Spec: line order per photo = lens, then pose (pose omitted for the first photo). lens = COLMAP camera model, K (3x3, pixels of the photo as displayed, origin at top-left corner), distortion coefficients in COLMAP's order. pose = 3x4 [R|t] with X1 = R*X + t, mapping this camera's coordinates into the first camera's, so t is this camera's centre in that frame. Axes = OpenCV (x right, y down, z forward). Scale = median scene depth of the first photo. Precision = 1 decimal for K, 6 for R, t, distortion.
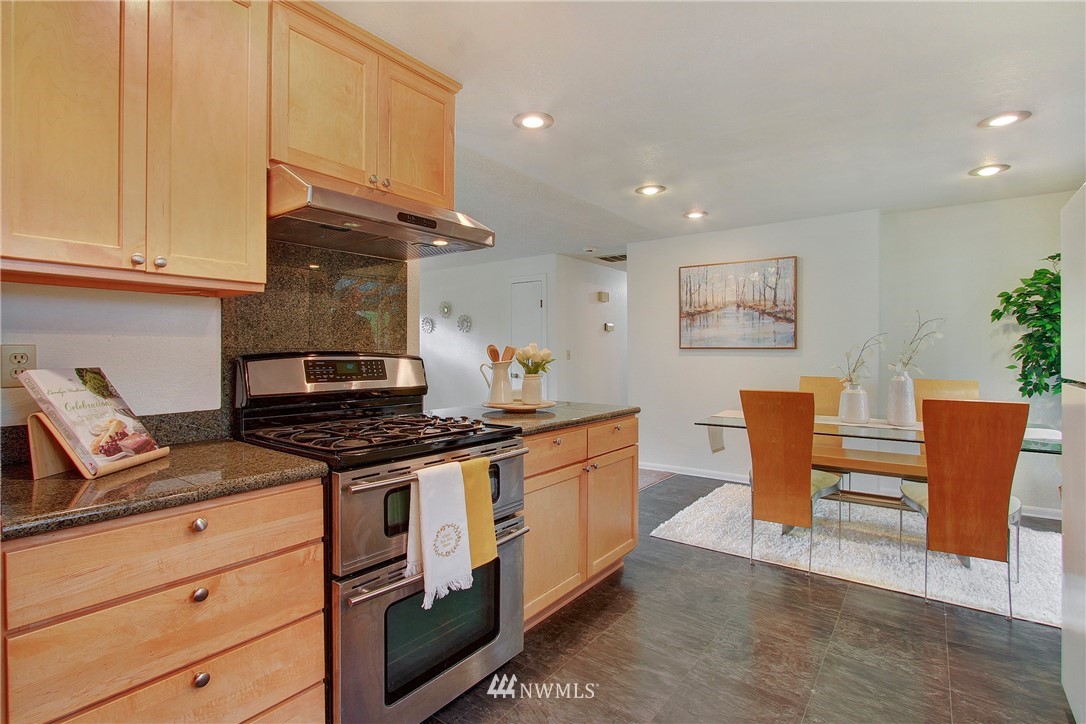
lens RADIAL K [[515.0, 0, 547.8], [0, 515.0, 356.6], [0, 0, 1]] dist [-0.011747, 0.000420]
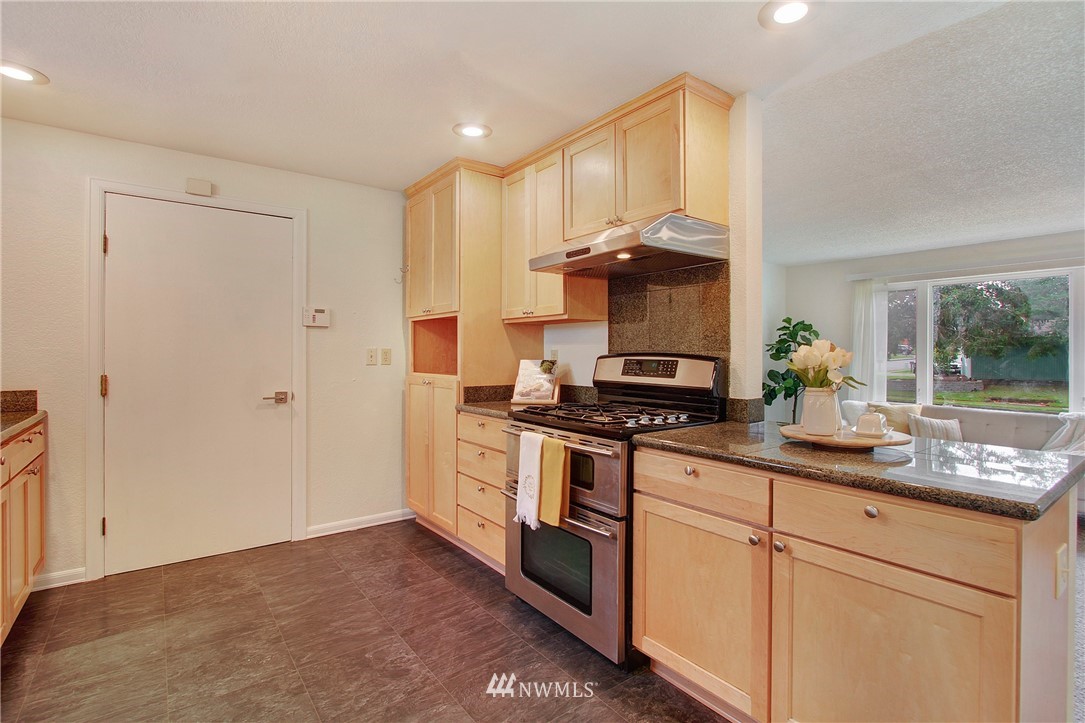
lens RADIAL K [[514.6, 0, 542.4], [0, 514.6, 355.9], [0, 0, 1]] dist [-0.011747, 0.000420]
pose [[-0.280236, 0.001606, -0.959930, 0.397297], [-0.011245, 0.999924, 0.004956, -0.002520], [0.959865, 0.012183, -0.280196, 0.492905]]
